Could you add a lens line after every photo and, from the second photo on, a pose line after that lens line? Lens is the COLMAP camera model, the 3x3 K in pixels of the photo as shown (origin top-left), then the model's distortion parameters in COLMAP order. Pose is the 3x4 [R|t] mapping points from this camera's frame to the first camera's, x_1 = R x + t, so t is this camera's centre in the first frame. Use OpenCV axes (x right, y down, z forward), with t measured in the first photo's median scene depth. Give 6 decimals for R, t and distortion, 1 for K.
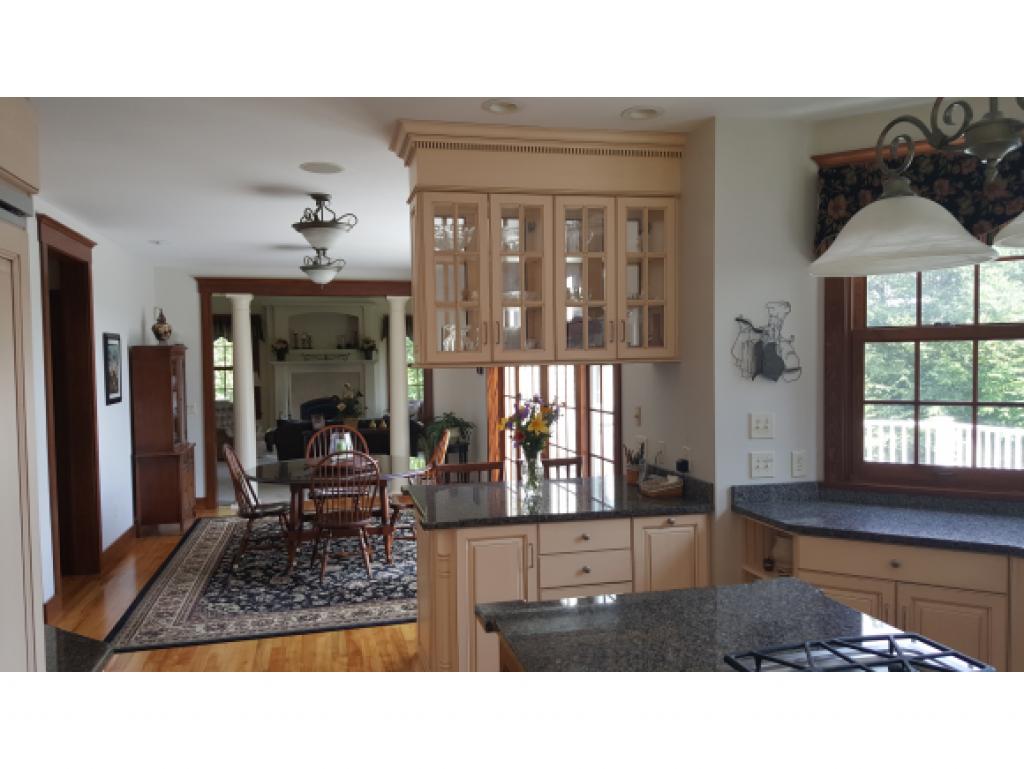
lens RADIAL K [[762.6, 0, 506.6], [0, 762.6, 387.0], [0, 0, 1]] dist [0.163012, -0.250779]
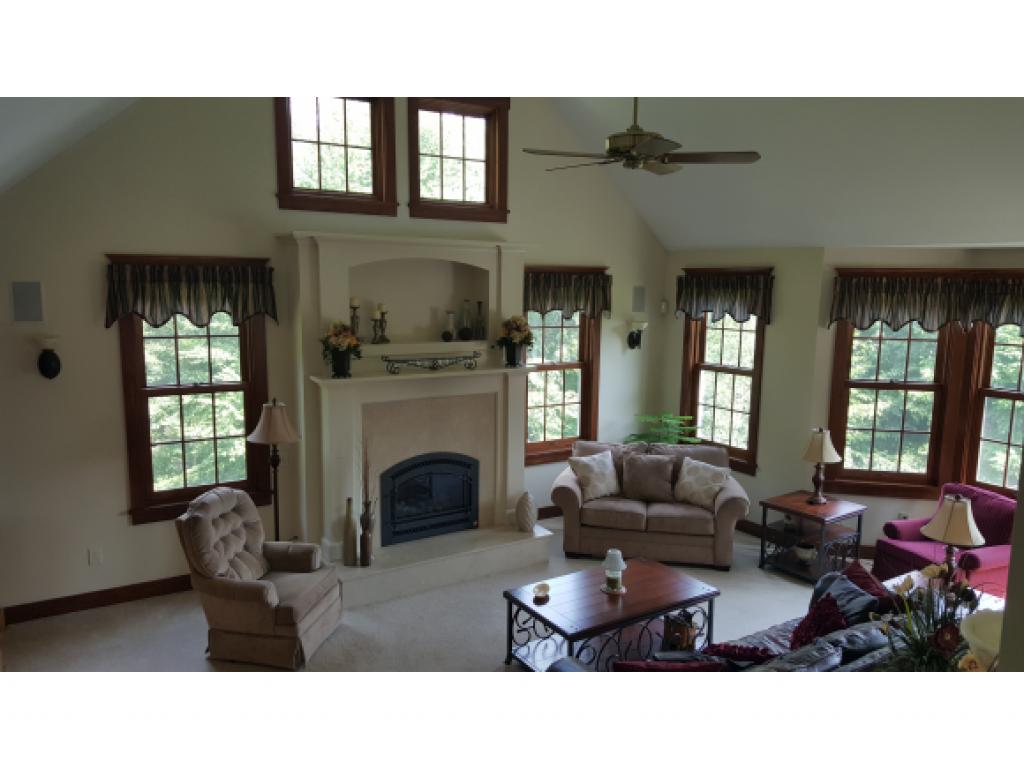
lens RADIAL K [[743.3, 0, 518.9], [0, 743.3, 379.8], [0, 0, 1]] dist [0.149701, -0.251443]
pose [[0.946967, -0.015050, 0.320979, -0.883940], [-0.016358, 0.995349, 0.094931, -0.191777], [-0.320915, -0.095147, 0.942316, 1.592439]]
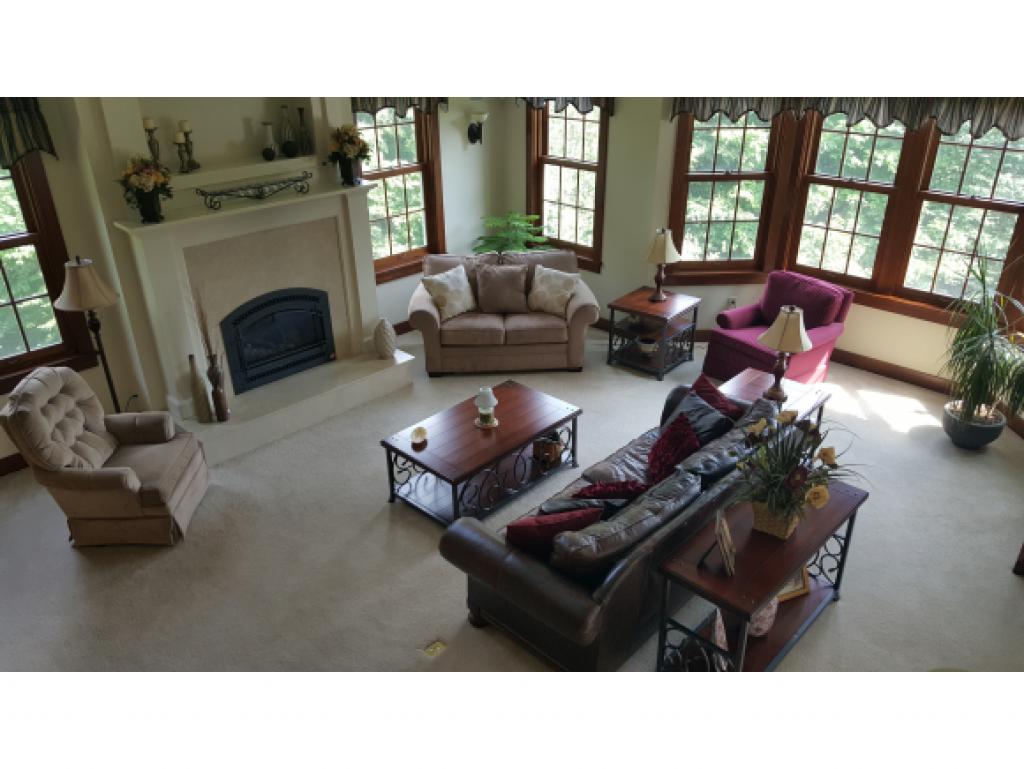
lens RADIAL K [[743.3, 0, 518.9], [0, 743.3, 379.8], [0, 0, 1]] dist [0.149701, -0.251443]
pose [[0.846243, -0.225497, 0.482725, -0.894286], [0.014455, 0.915405, 0.402276, -0.279818], [-0.532601, -0.333445, 0.777914, 1.650779]]
